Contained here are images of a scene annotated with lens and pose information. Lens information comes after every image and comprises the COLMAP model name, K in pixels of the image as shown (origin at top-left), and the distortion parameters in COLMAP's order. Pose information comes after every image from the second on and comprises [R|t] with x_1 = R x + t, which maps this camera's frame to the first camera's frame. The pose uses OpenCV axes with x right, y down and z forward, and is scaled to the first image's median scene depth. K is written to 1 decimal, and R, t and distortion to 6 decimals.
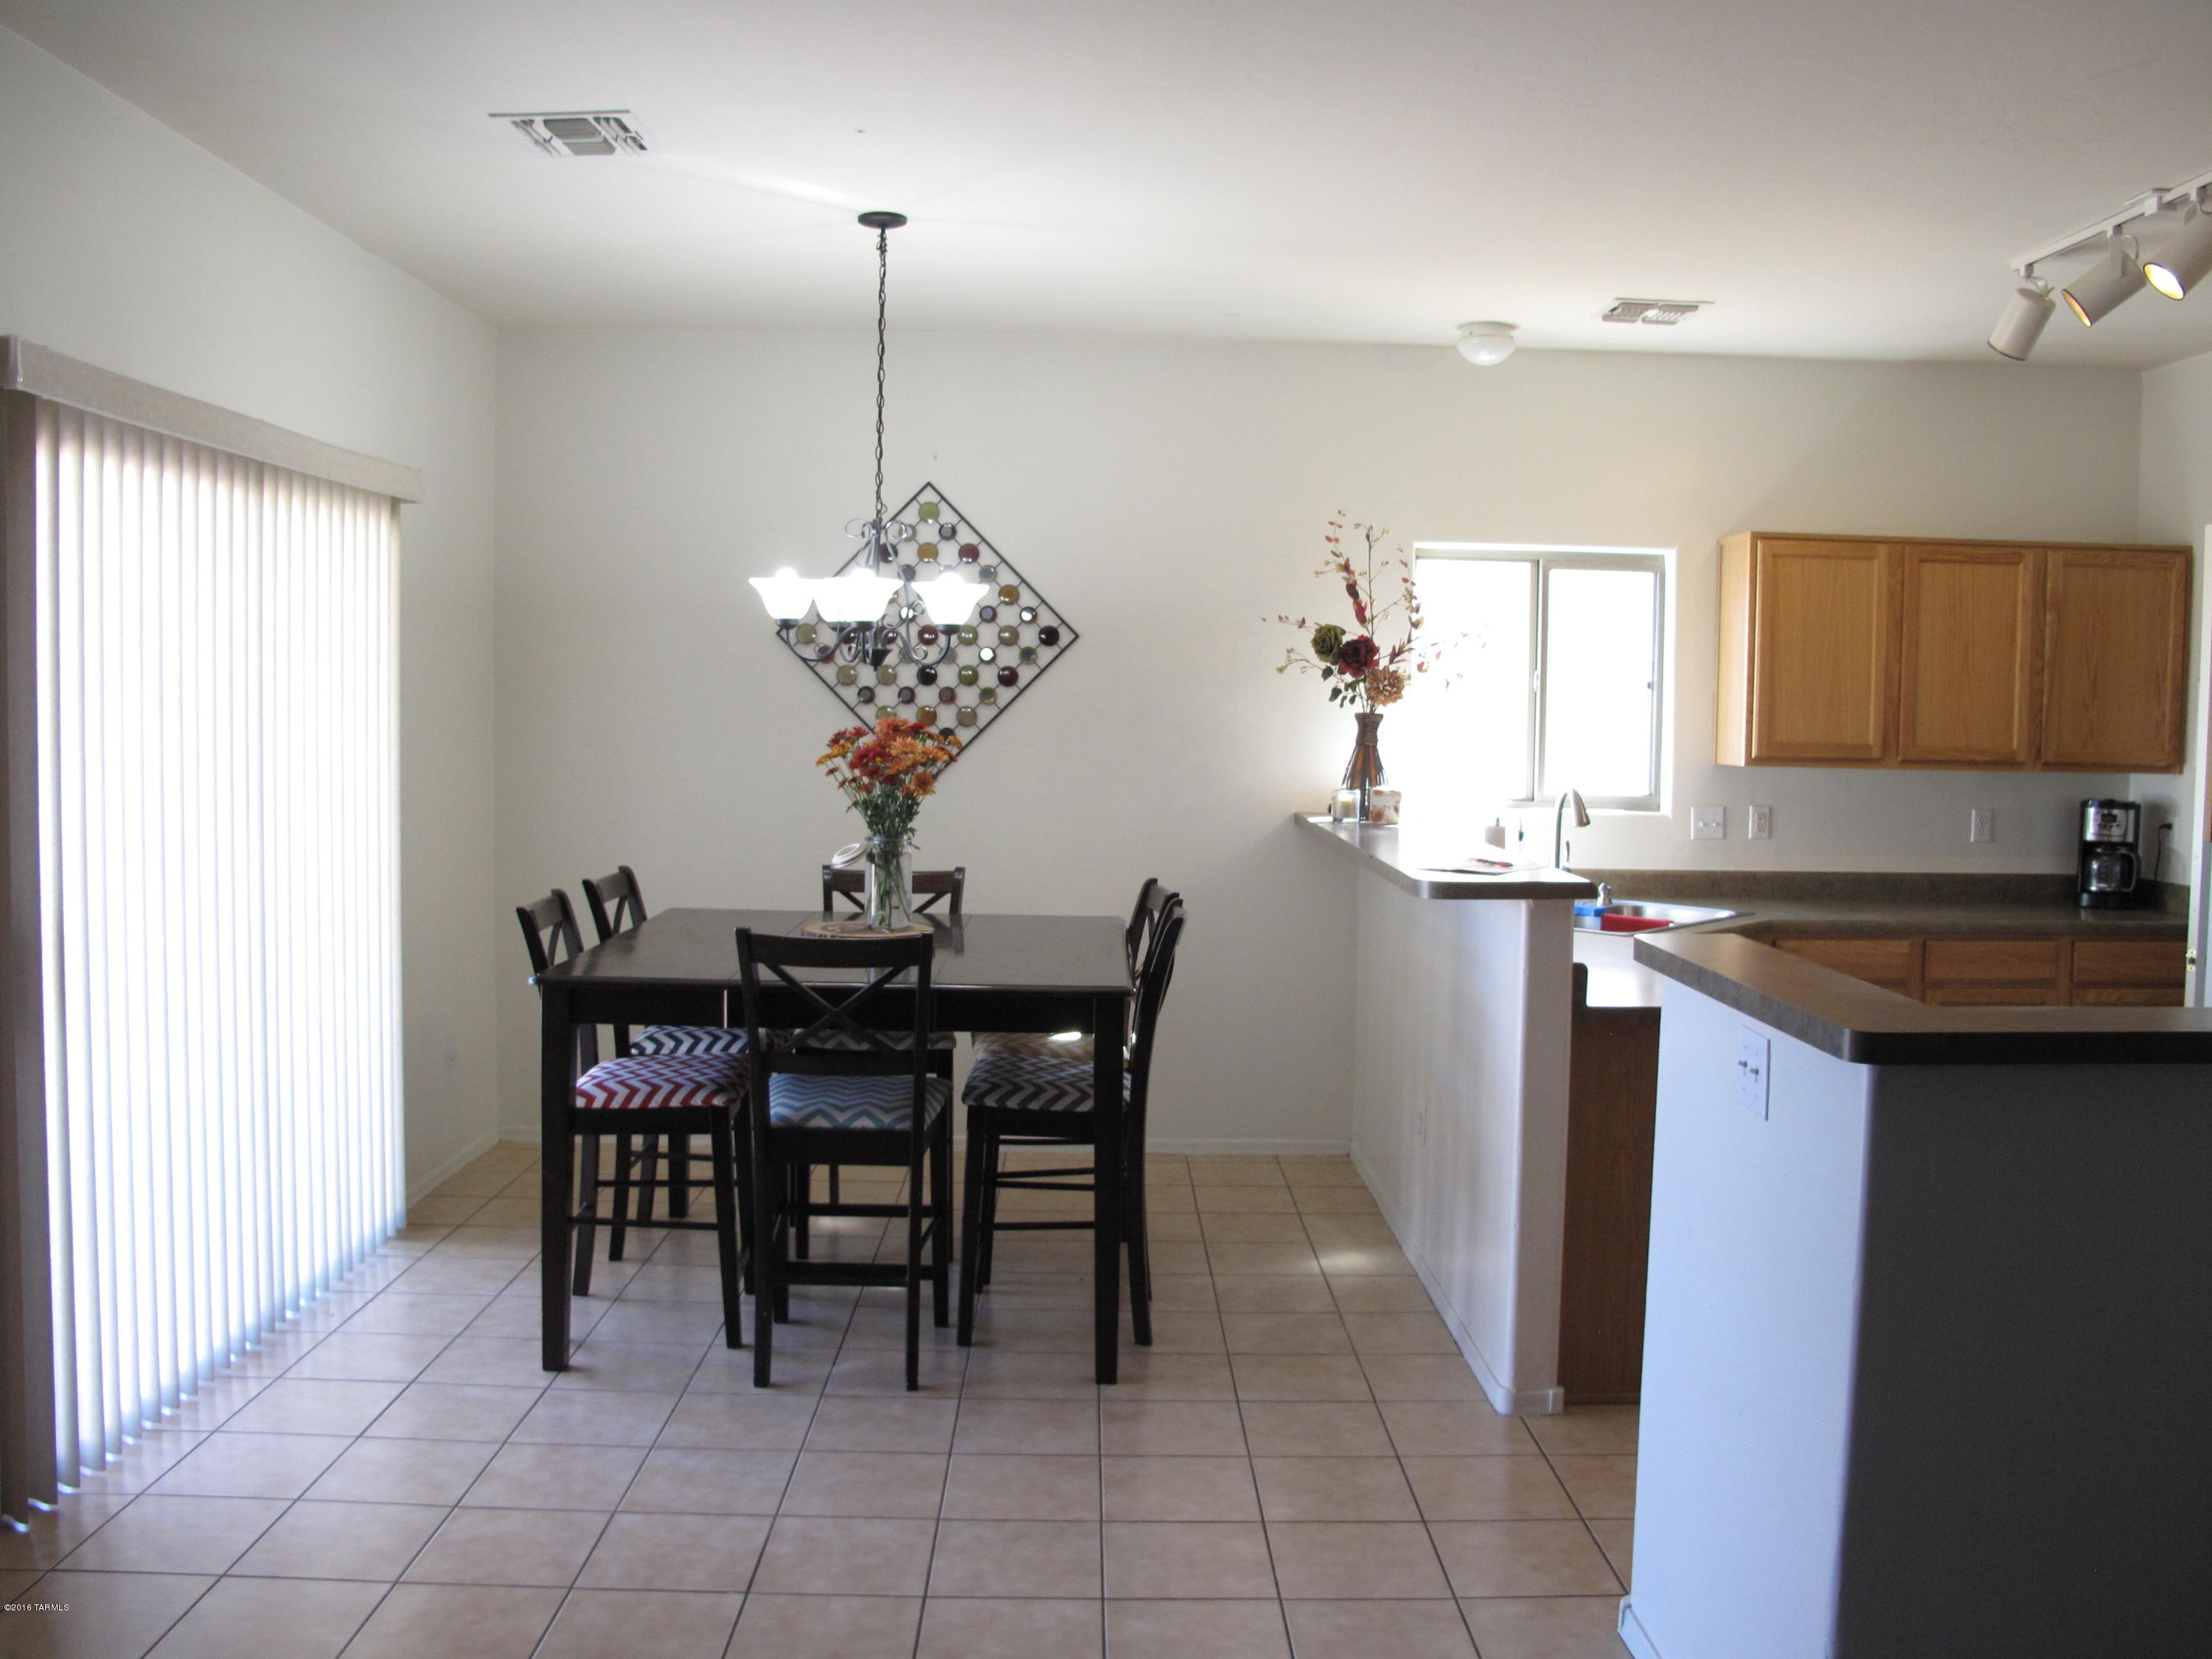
lens RADIAL K [[1838.2, 0, 1106.0], [0, 1838.2, 829.5], [0, 0, 1]] dist [-0.162197, 0.113920]
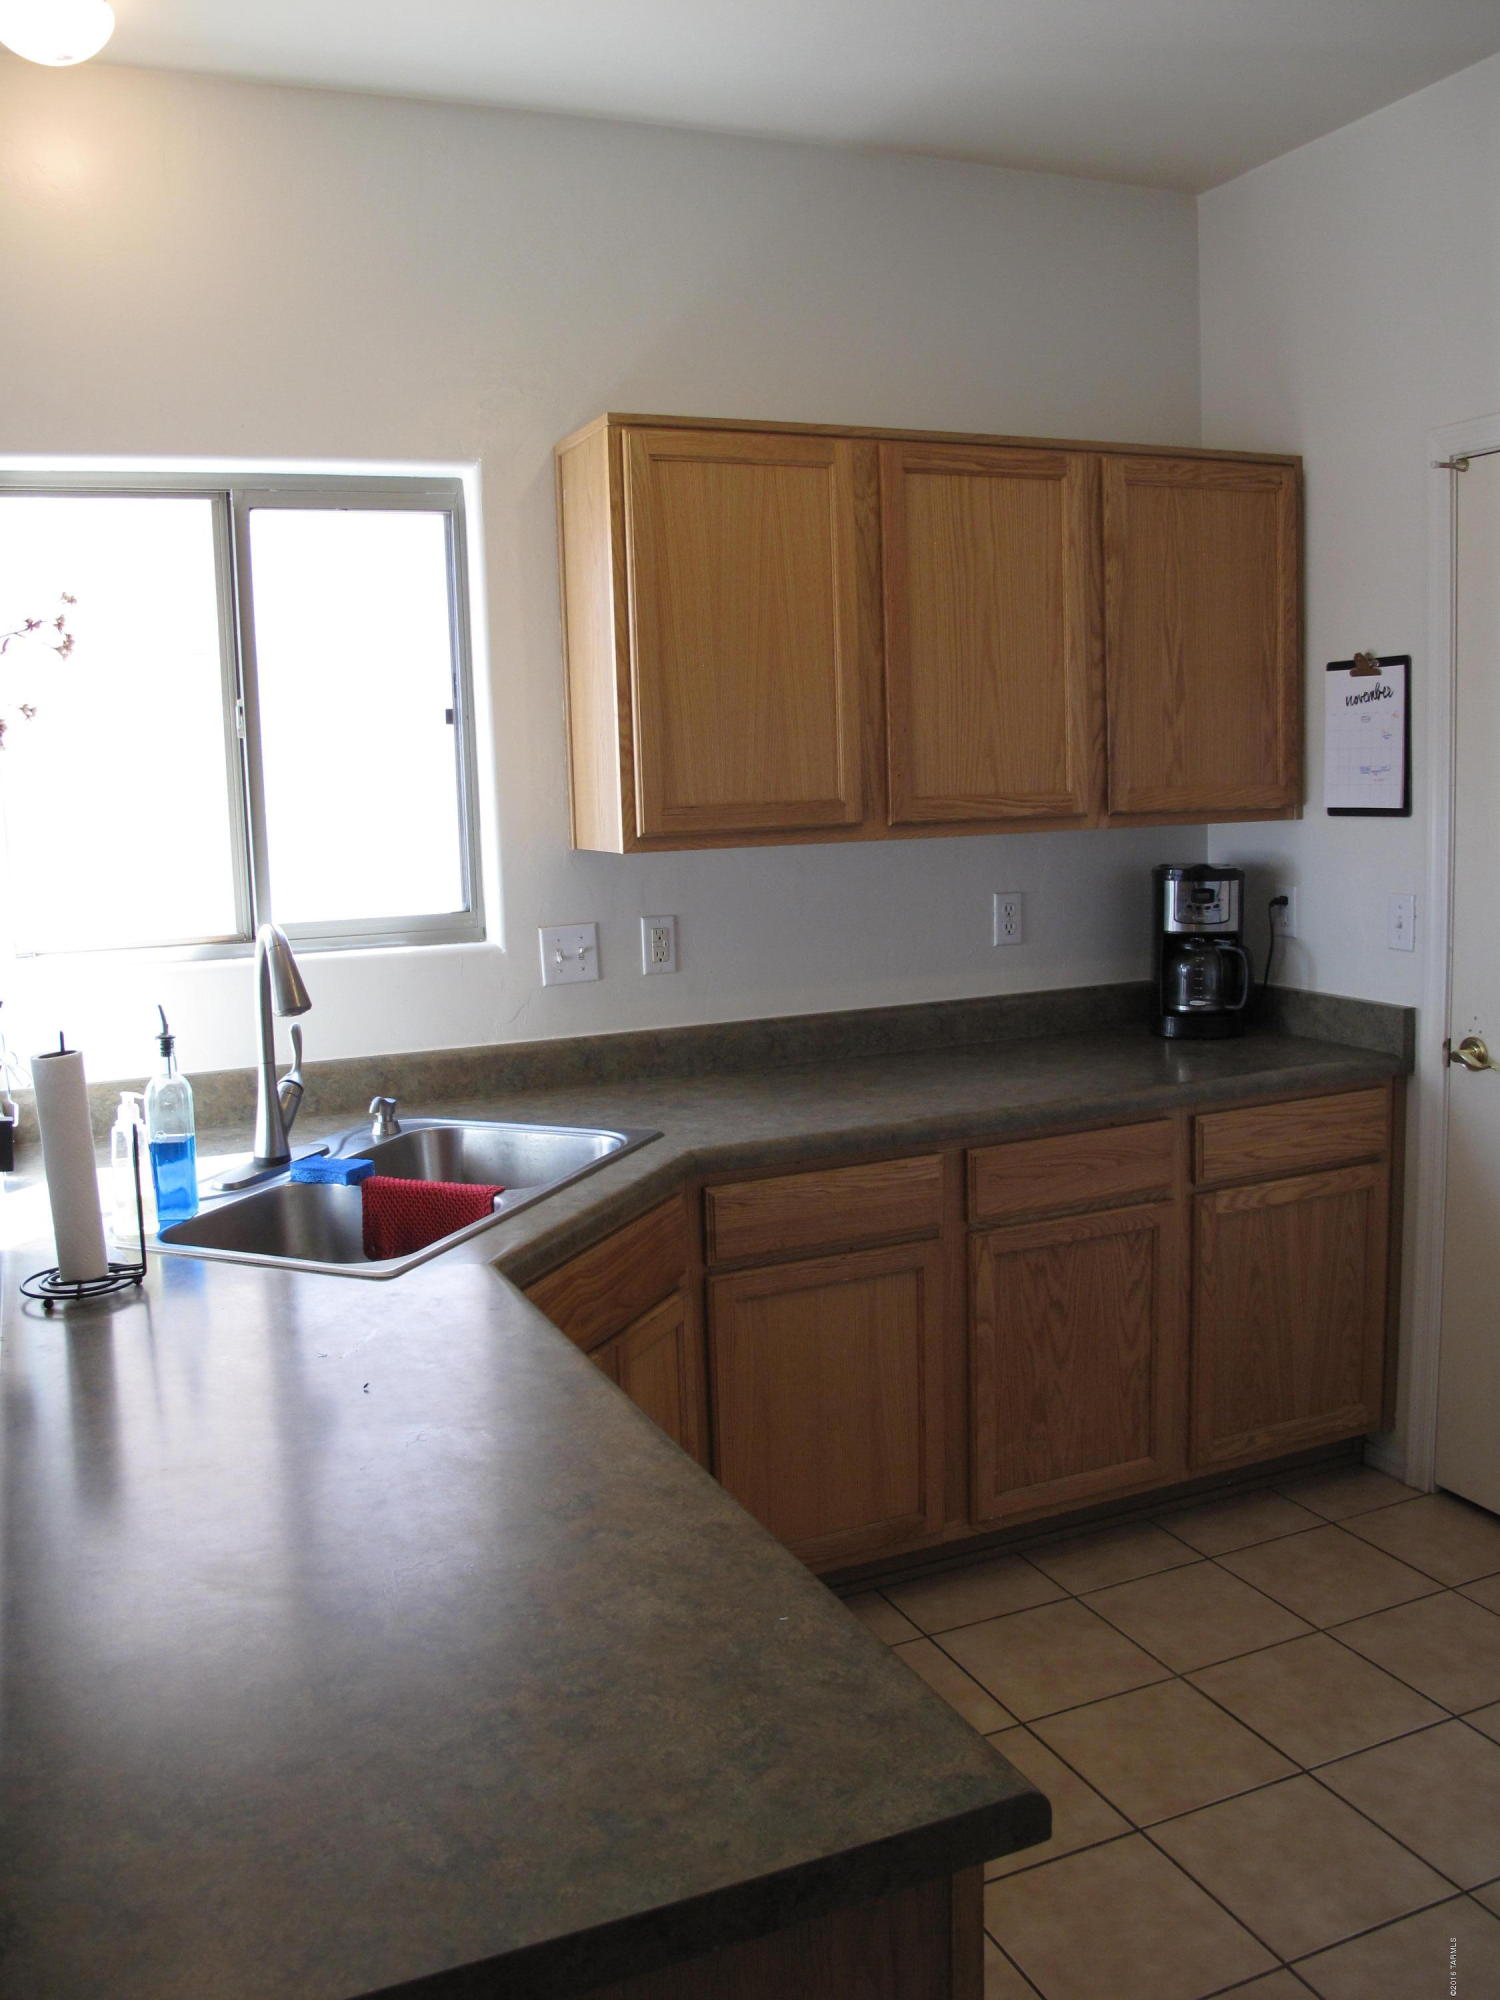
lens RADIAL K [[1662.0, 0, 703.1], [0, 1662.0, 985.7], [0, 0, 1]] dist [-0.162197, 0.113920]
pose [[0.928309, -0.093944, 0.359745, 0.194270], [0.070872, 0.994522, 0.076828, -0.032371], [-0.364992, -0.045825, 0.929882, 0.529615]]
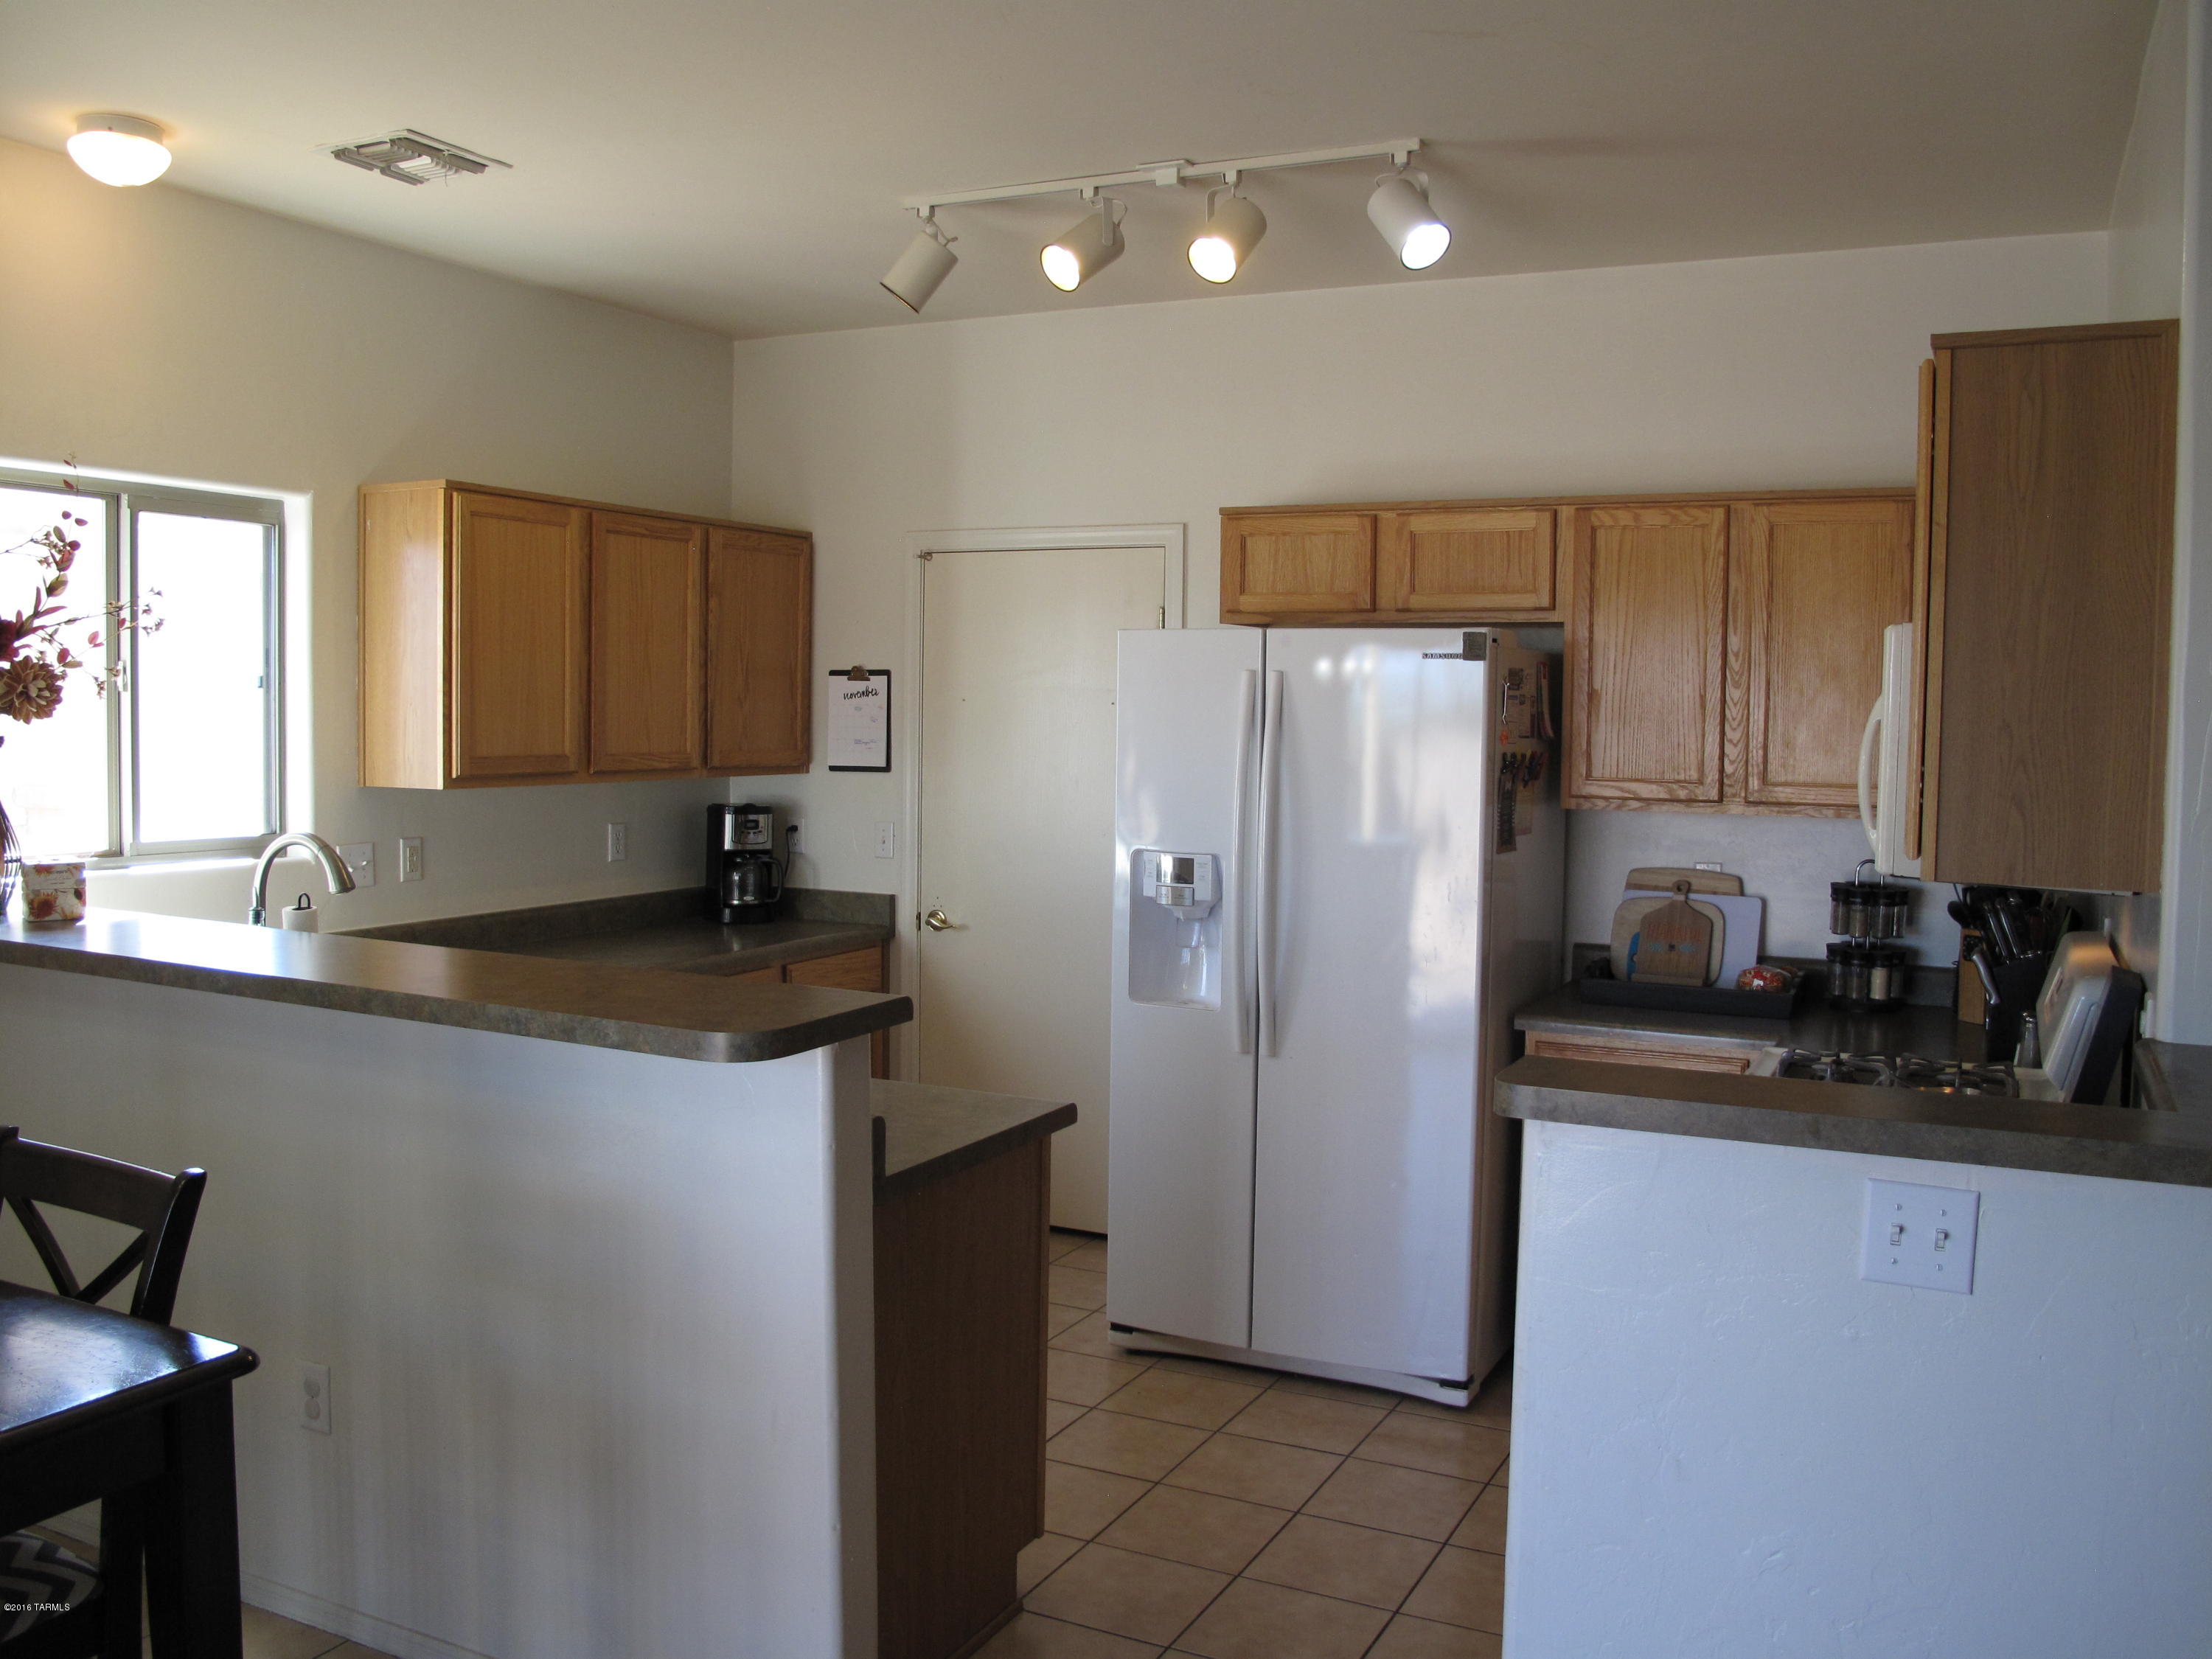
lens RADIAL K [[1838.2, 0, 1106.0], [0, 1838.2, 829.5], [0, 0, 1]] dist [-0.162197, 0.113920]
pose [[0.456502, -0.065770, 0.887288, -0.191575], [0.048628, 0.997618, 0.048929, -0.041925], [-0.888392, 0.020811, 0.458613, 0.406854]]
